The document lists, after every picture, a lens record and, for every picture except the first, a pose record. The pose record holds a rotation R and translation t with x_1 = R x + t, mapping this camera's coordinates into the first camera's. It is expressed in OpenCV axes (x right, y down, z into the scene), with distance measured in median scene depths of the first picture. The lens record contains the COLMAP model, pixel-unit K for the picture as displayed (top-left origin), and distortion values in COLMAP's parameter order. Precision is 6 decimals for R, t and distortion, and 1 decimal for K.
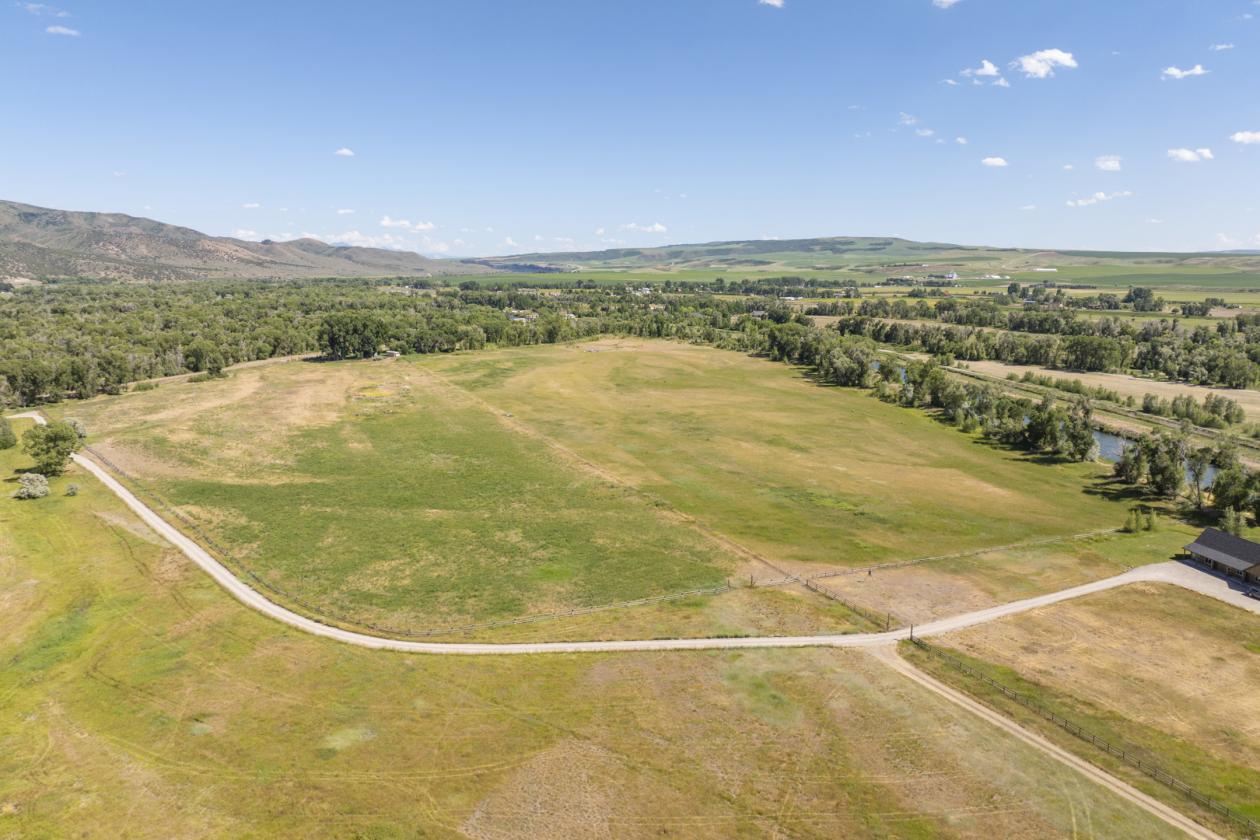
lens RADIAL K [[885.3, 0, 631.1], [0, 885.3, 420.1], [0, 0, 1]] dist [-0.039716, 0.006042]
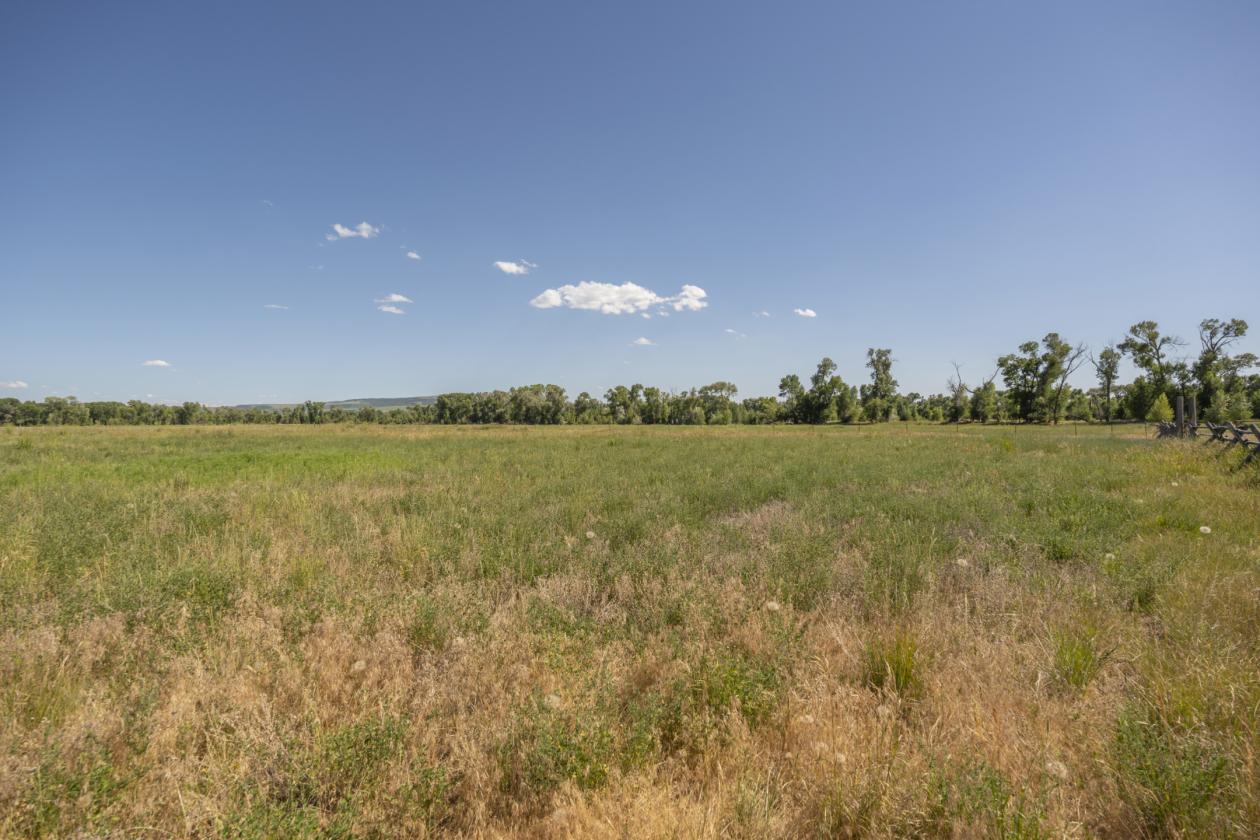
lens RADIAL K [[631.3, 0, 623.5], [0, 631.3, 421.6], [0, 0, 1]] dist [-0.004215, -0.000598]
pose [[0.865455, -0.007975, 0.500923, -0.031854], [0.093933, 0.984724, -0.146611, 0.065253], [-0.492102, 0.173939, 0.852983, 0.313264]]
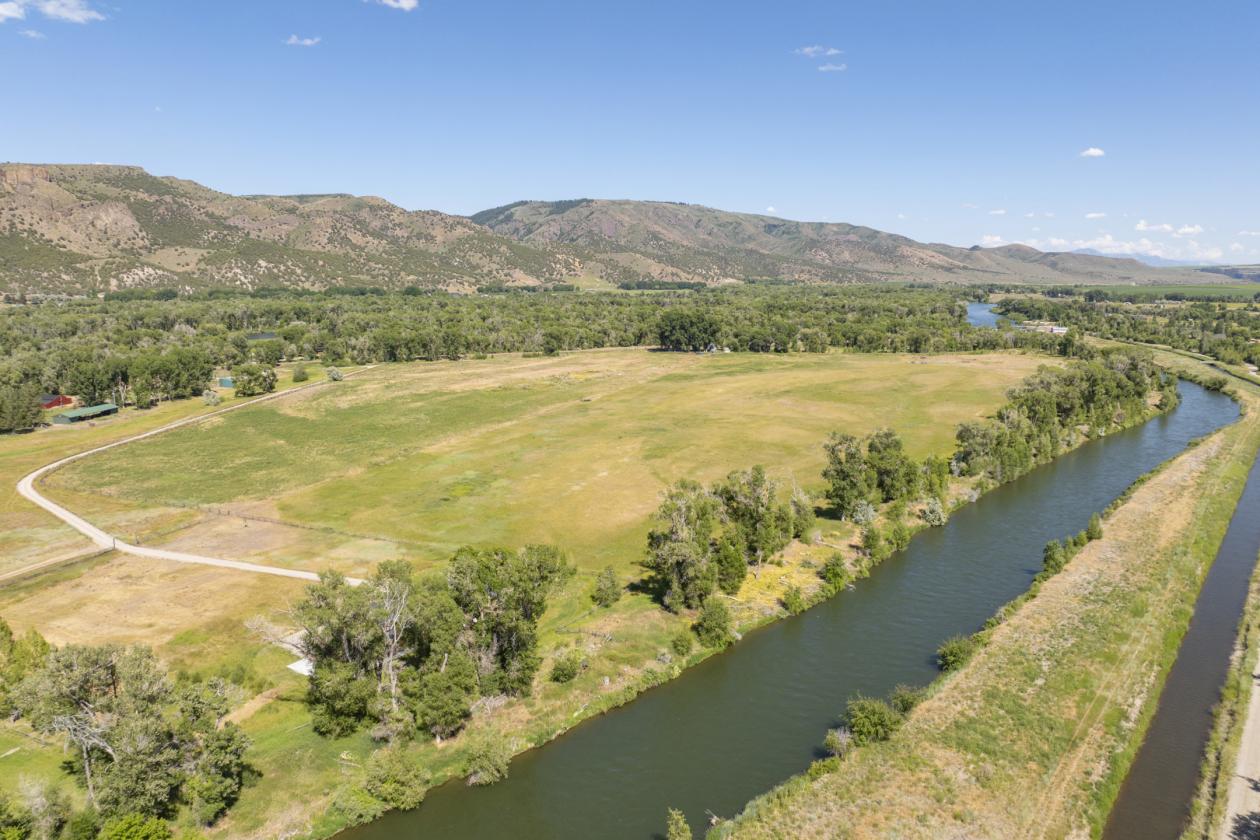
lens RADIAL K [[885.3, 0, 631.1], [0, 885.3, 420.1], [0, 0, 1]] dist [-0.039716, 0.006042]
pose [[0.704656, 0.121254, -0.699112, 0.500319], [-0.125984, 0.991016, 0.044899, -0.028501], [0.698275, 0.056439, 0.713601, 0.174519]]
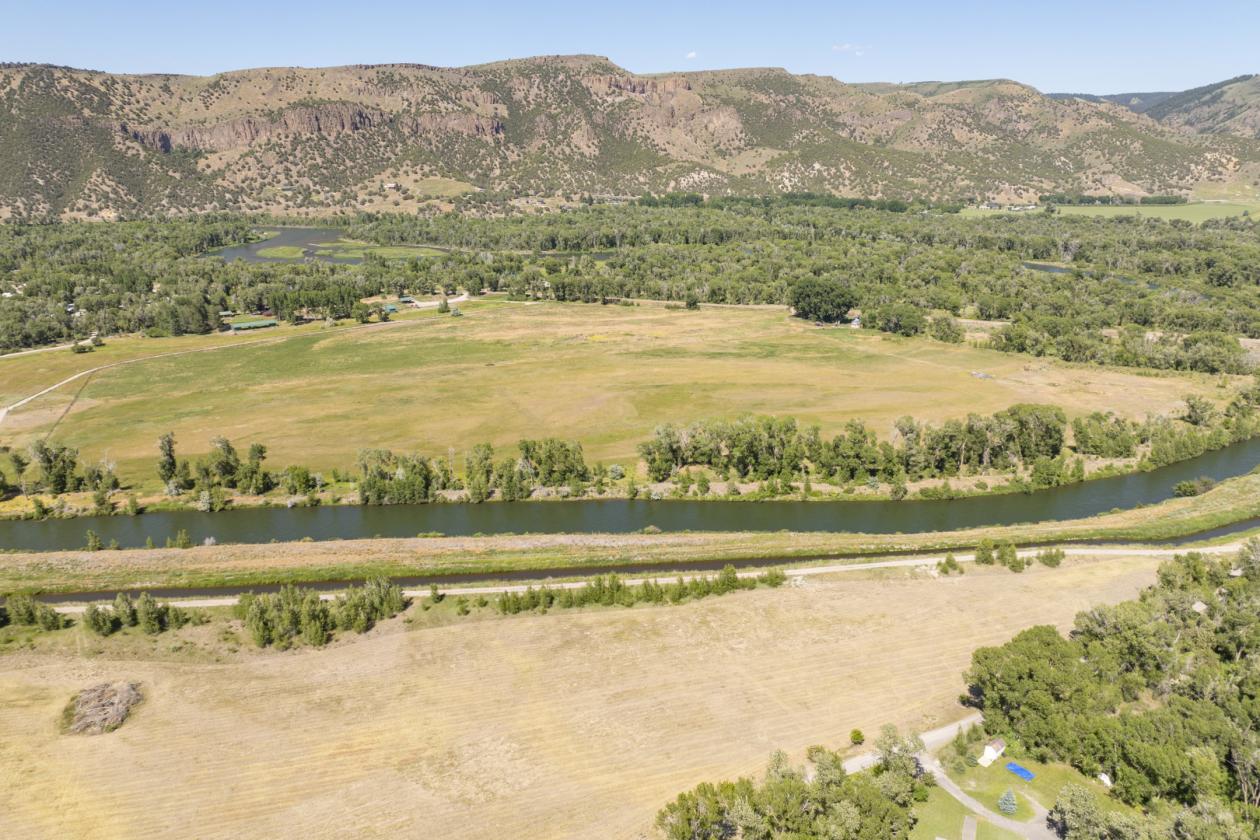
lens RADIAL K [[885.3, 0, 631.1], [0, 885.3, 420.1], [0, 0, 1]] dist [-0.039716, 0.006042]
pose [[0.005750, 0.299291, -0.954145, 0.879910], [-0.174717, 0.939784, 0.293734, -0.269497], [0.984602, 0.165016, 0.057695, 0.837895]]
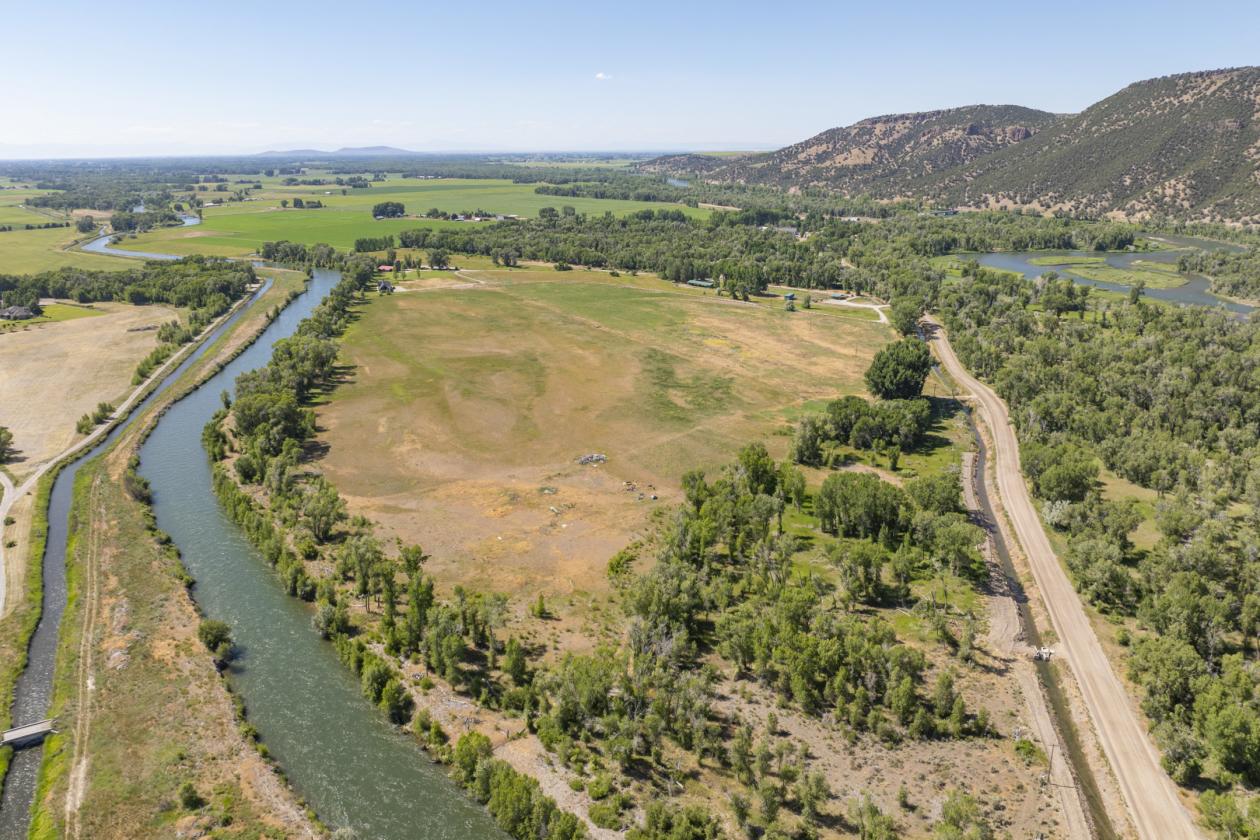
lens RADIAL K [[885.3, 0, 631.1], [0, 885.3, 420.1], [0, 0, 1]] dist [-0.039716, 0.006042]
pose [[-0.992849, 0.036178, -0.113765, -0.003468], [-0.019780, 0.889947, 0.455636, -0.451331], [0.117729, 0.454628, -0.882867, 1.880599]]
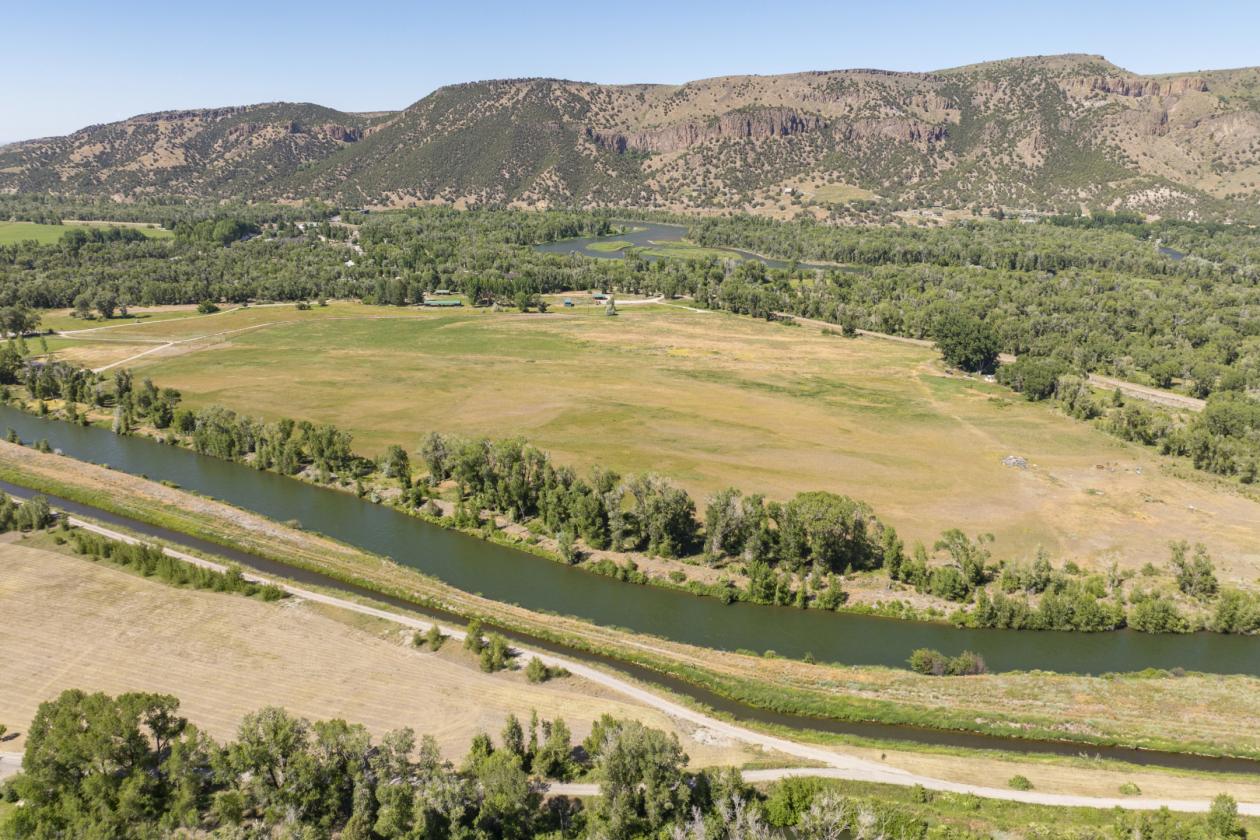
lens RADIAL K [[885.3, 0, 631.1], [0, 885.3, 420.1], [0, 0, 1]] dist [-0.039716, 0.006042]
pose [[-0.546445, 0.243024, -0.801460, 0.681454], [-0.152510, 0.912096, 0.380555, -0.353415], [0.823492, 0.330183, -0.461346, 1.323948]]
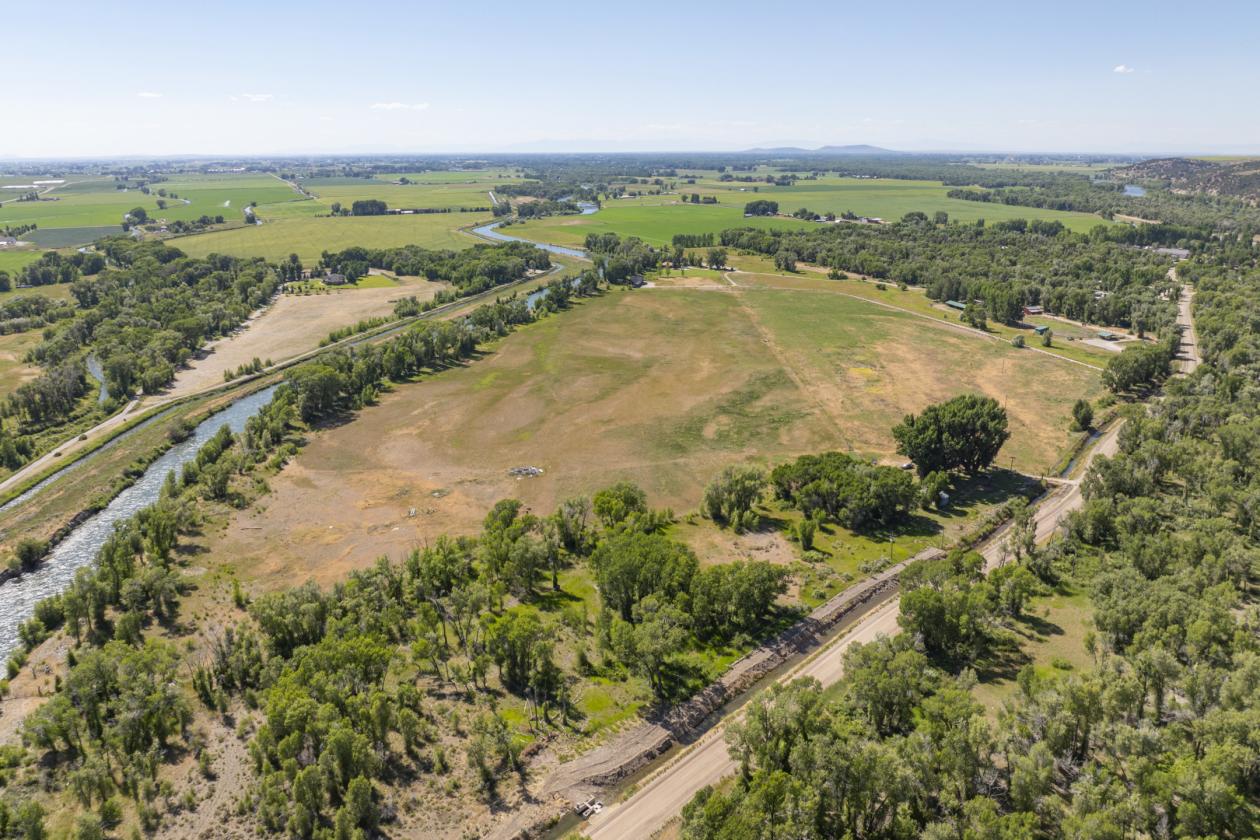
lens RADIAL K [[885.3, 0, 631.1], [0, 885.3, 420.1], [0, 0, 1]] dist [-0.039716, 0.006042]
pose [[-0.922188, -0.113676, 0.369659, -0.376315], [0.068062, 0.893206, 0.444467, -0.434761], [-0.380707, 0.435042, -0.815966, 1.776389]]
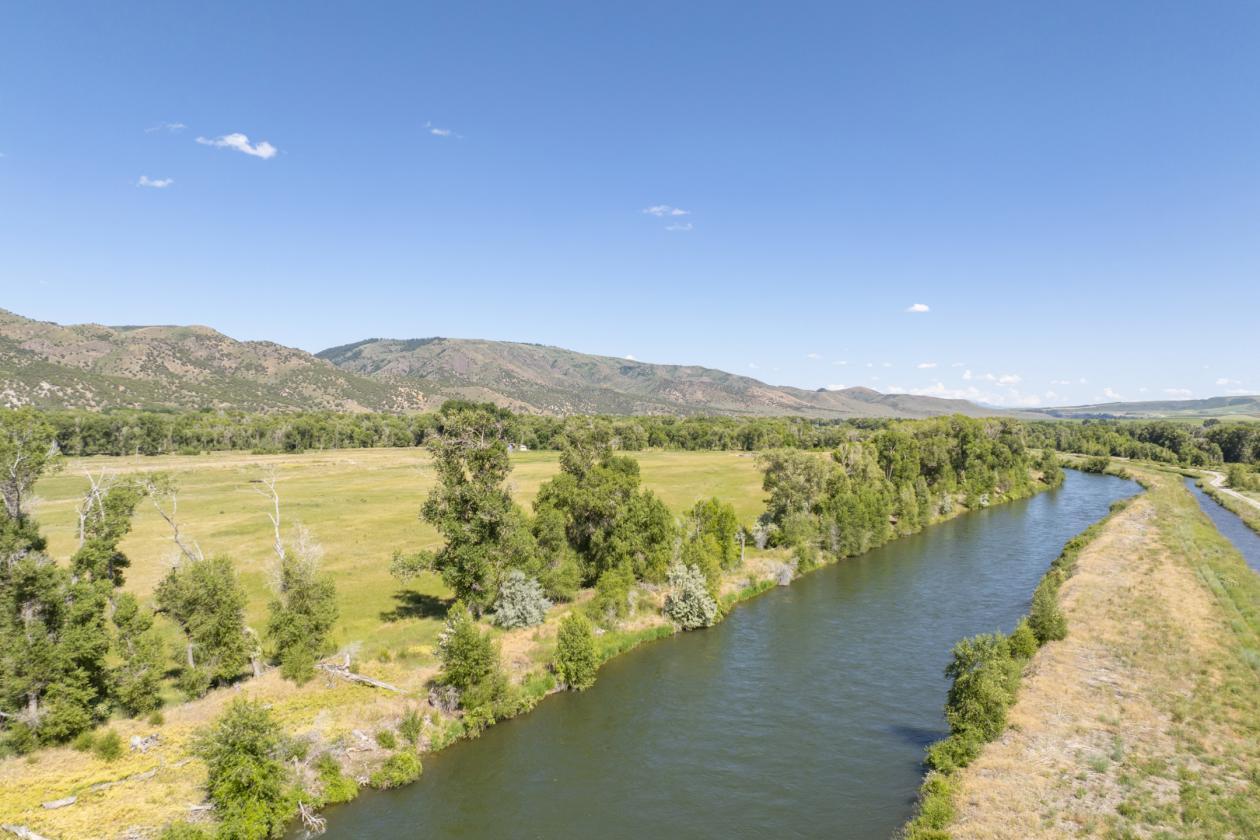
lens RADIAL K [[885.3, 0, 631.1], [0, 885.3, 420.1], [0, 0, 1]] dist [-0.039716, 0.006042]
pose [[0.804821, 0.007521, -0.593470, 0.411990], [-0.108931, 0.984806, -0.135244, 0.006172], [0.583436, 0.173494, 0.793412, 0.422384]]
